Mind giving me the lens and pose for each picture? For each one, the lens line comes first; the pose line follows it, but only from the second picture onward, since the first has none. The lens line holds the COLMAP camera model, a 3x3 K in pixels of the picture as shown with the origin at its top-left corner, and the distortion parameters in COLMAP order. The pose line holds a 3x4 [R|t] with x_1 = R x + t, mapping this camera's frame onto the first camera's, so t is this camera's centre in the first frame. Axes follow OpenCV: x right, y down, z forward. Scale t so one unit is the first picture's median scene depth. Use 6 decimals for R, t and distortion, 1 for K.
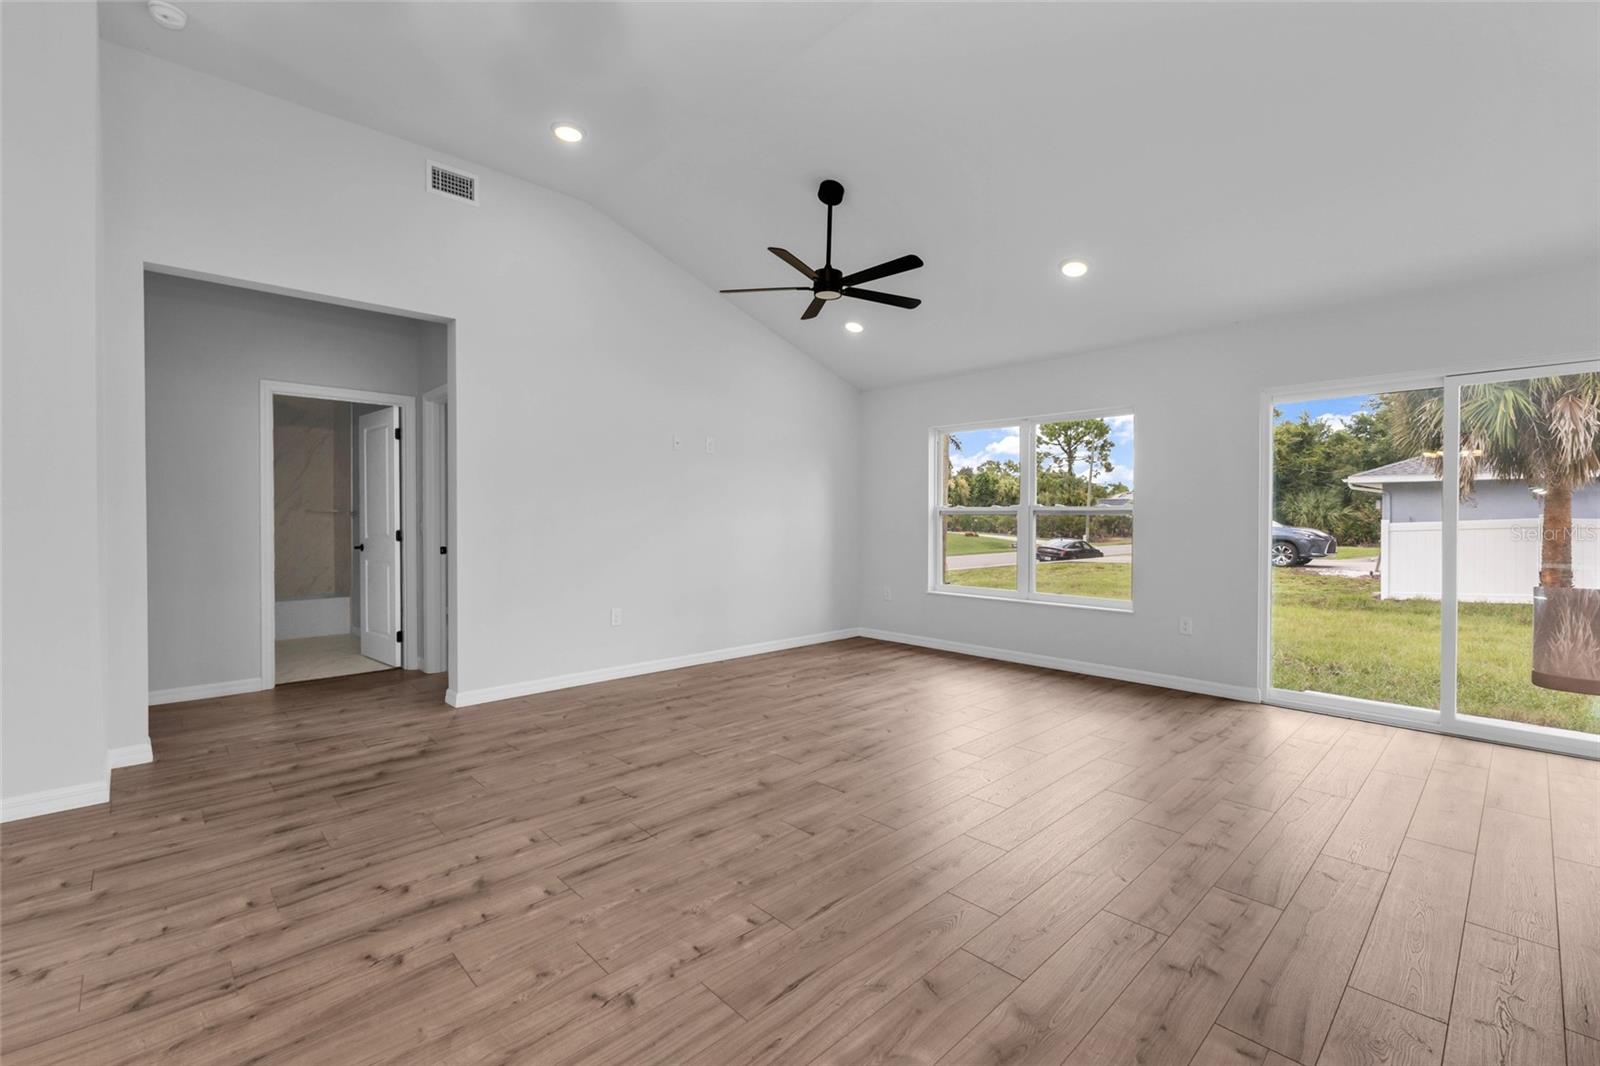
lens RADIAL K [[700.4, 0, 802.6], [0, 700.4, 527.2], [0, 0, 1]] dist [0.012864, -0.001685]
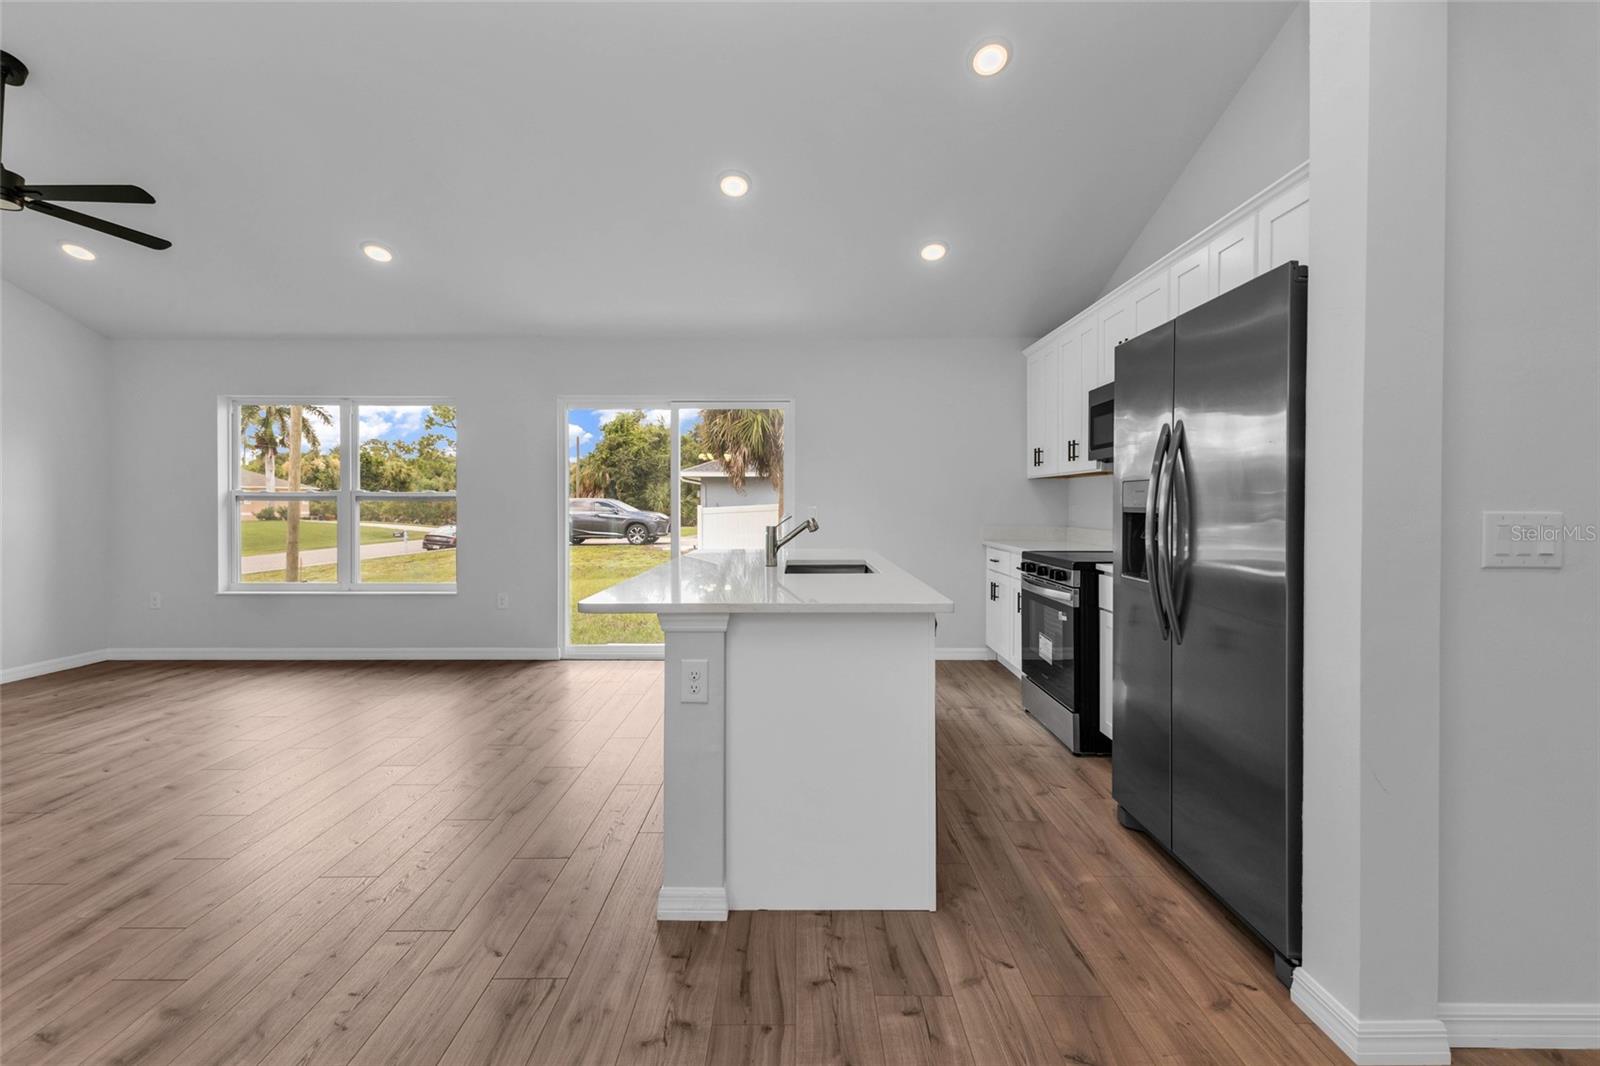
lens RADIAL K [[700.4, 0, 801.7], [0, 700.4, 508.0], [0, 0, 1]] dist [0.012864, -0.001685]
pose [[0.691546, -0.005745, 0.722310, 0.058955], [0.011255, 0.999933, -0.002823, 0.001659], [-0.722245, 0.010082, 0.691564, -0.089336]]
